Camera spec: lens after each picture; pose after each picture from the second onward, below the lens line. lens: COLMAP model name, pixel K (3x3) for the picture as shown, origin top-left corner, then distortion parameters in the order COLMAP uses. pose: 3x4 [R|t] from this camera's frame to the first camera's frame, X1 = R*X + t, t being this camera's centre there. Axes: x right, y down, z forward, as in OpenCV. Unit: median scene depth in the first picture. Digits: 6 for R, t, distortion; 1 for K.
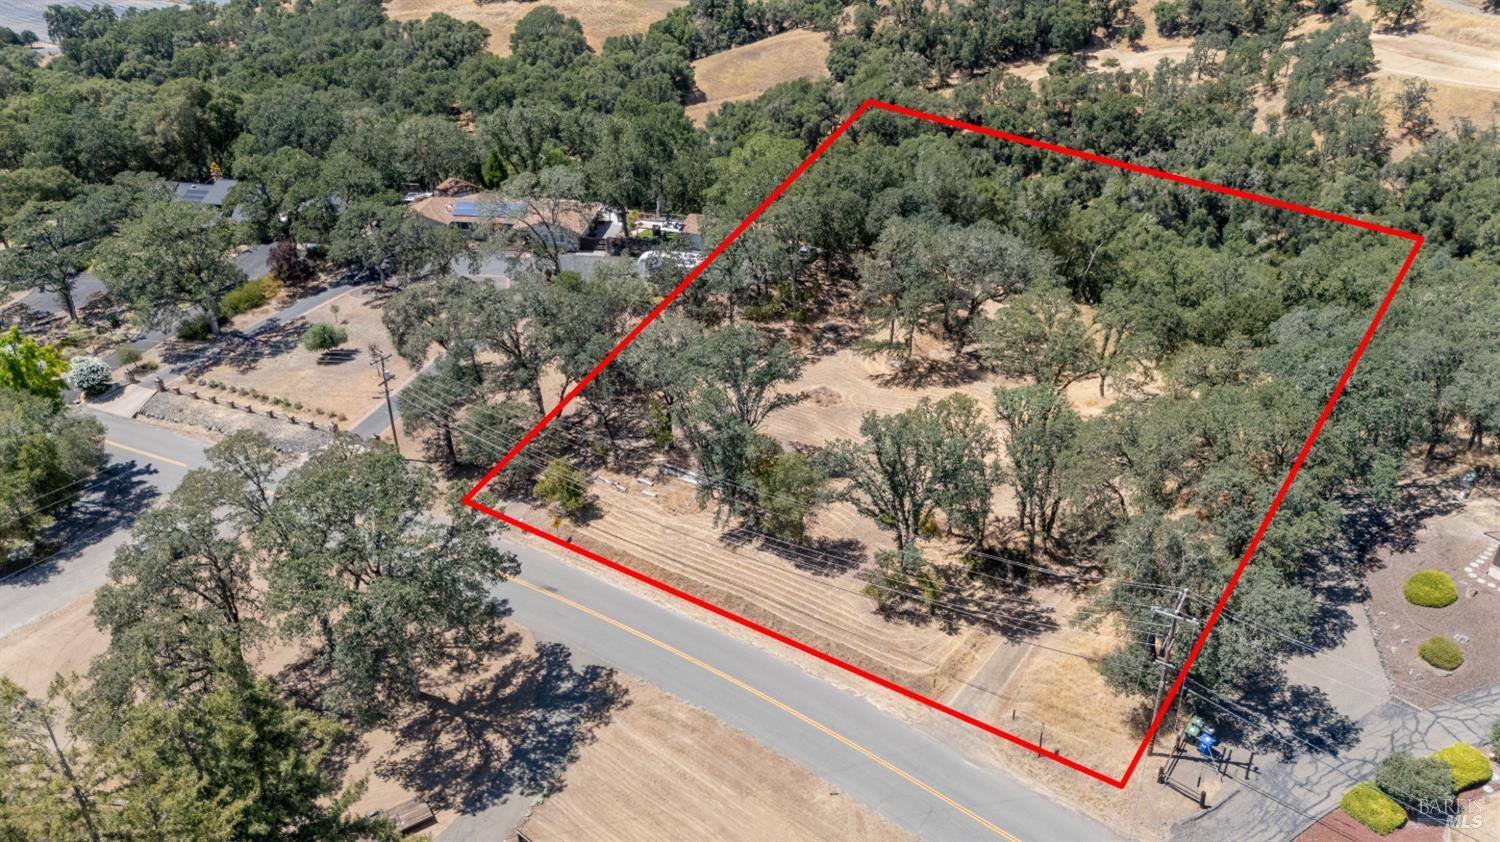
lens RADIAL K [[1108.3, 0, 750.0], [0, 1108.3, 421.0], [0, 0, 1]] dist [0.081114, -0.092598]
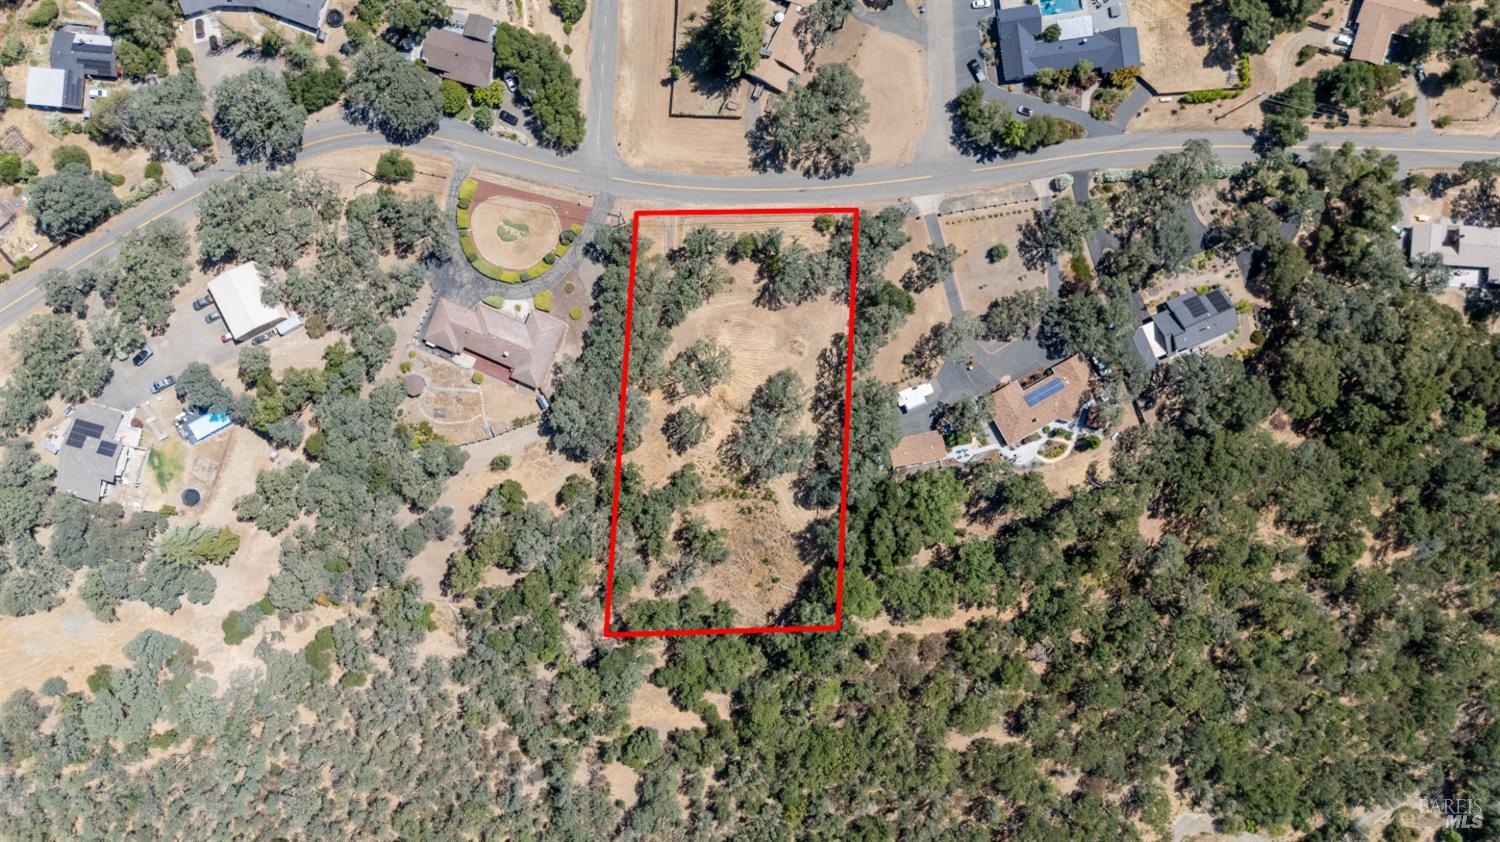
lens RADIAL K [[1108.3, 0, 750.0], [0, 1108.3, 421.0], [0, 0, 1]] dist [0.081114, -0.092598]
pose [[-0.821287, 0.569296, 0.037273, 0.219536], [-0.236554, -0.399256, 0.885797, -3.224611], [0.519162, 0.718677, 0.462573, -0.080165]]
